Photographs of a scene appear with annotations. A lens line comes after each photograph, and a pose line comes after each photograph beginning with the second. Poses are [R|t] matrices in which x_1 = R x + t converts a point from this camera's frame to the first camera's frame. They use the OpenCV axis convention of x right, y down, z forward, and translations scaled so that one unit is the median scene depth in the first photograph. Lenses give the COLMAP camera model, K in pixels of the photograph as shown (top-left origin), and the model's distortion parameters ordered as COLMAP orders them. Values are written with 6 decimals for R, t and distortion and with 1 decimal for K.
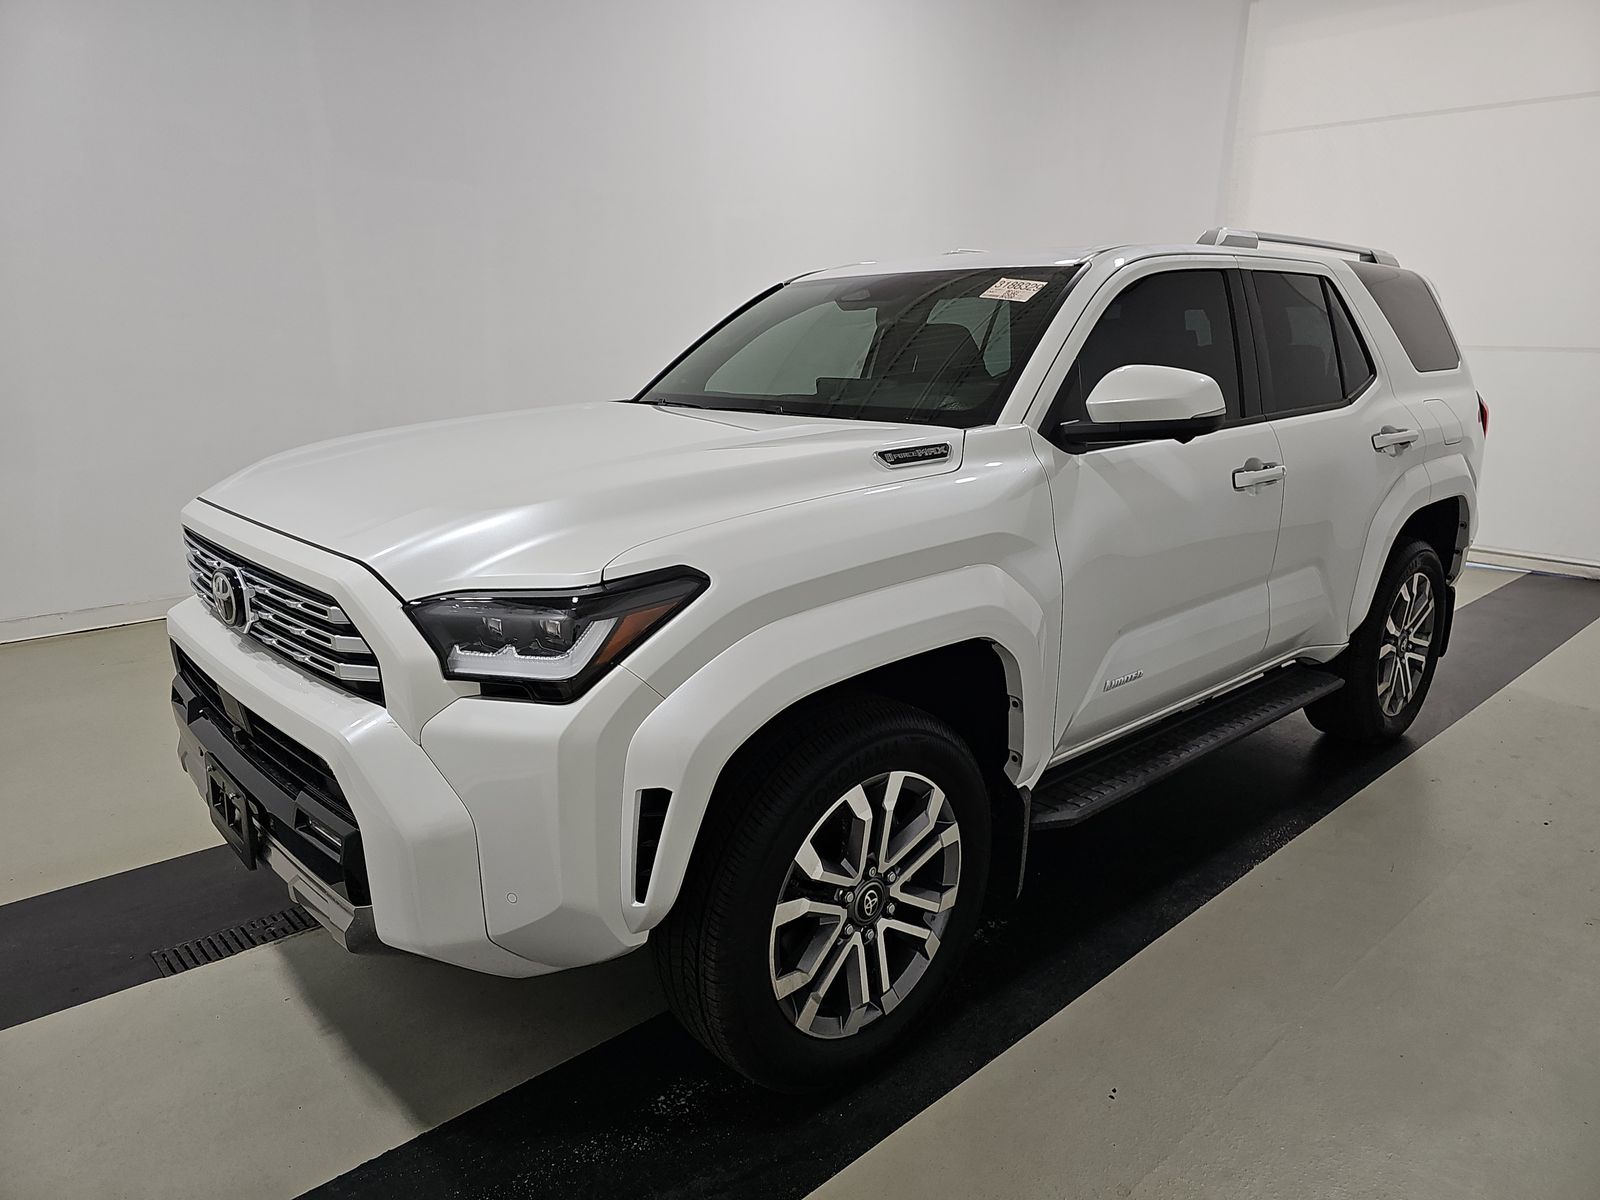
lens RADIAL K [[1087.6, 0, 800.0], [0, 1087.6, 600.0], [0, 0, 1]] dist [0.056070, 0.000317]
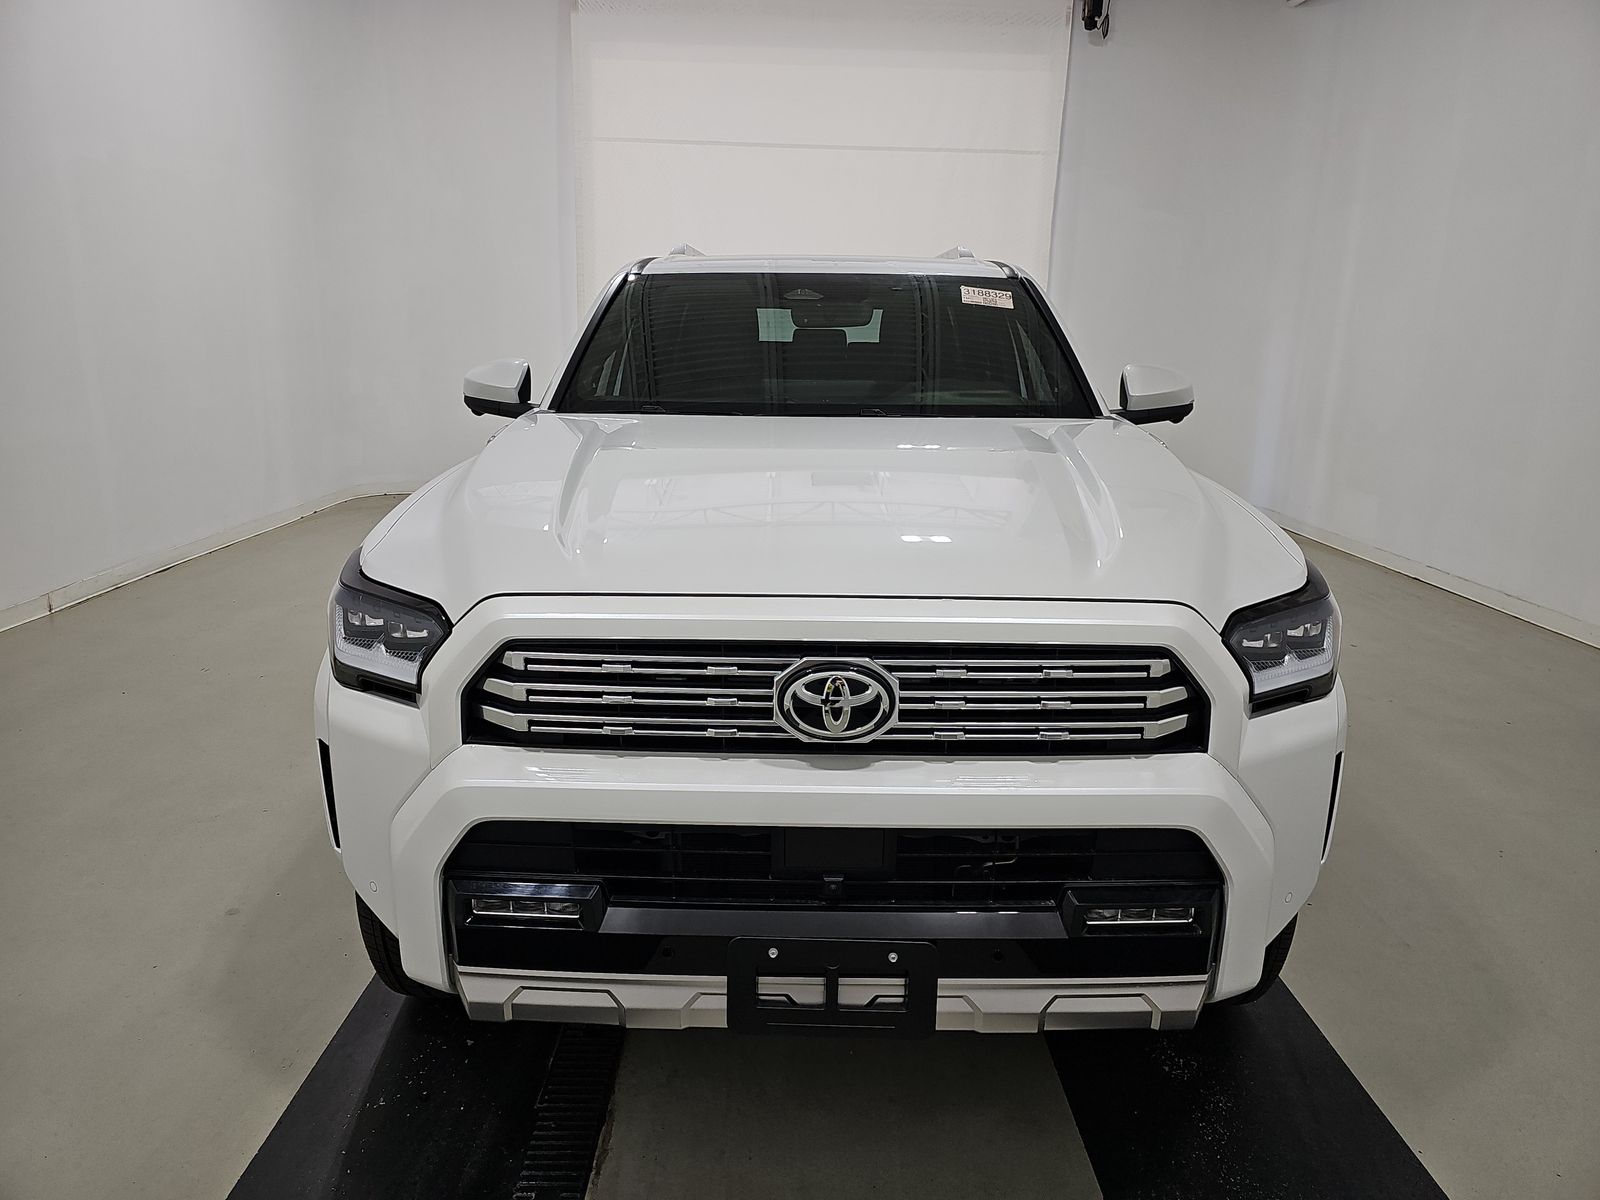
lens RADIAL K [[1099.8, 0, 800.0], [0, 1099.8, 600.0], [0, 0, 1]] dist [0.034201, -0.001218]
pose [[0.632190, -0.175596, 0.754654, -1.069027], [0.162811, 0.982341, 0.092186, -0.142481], [-0.757515, 0.064587, 0.649615, 0.545800]]
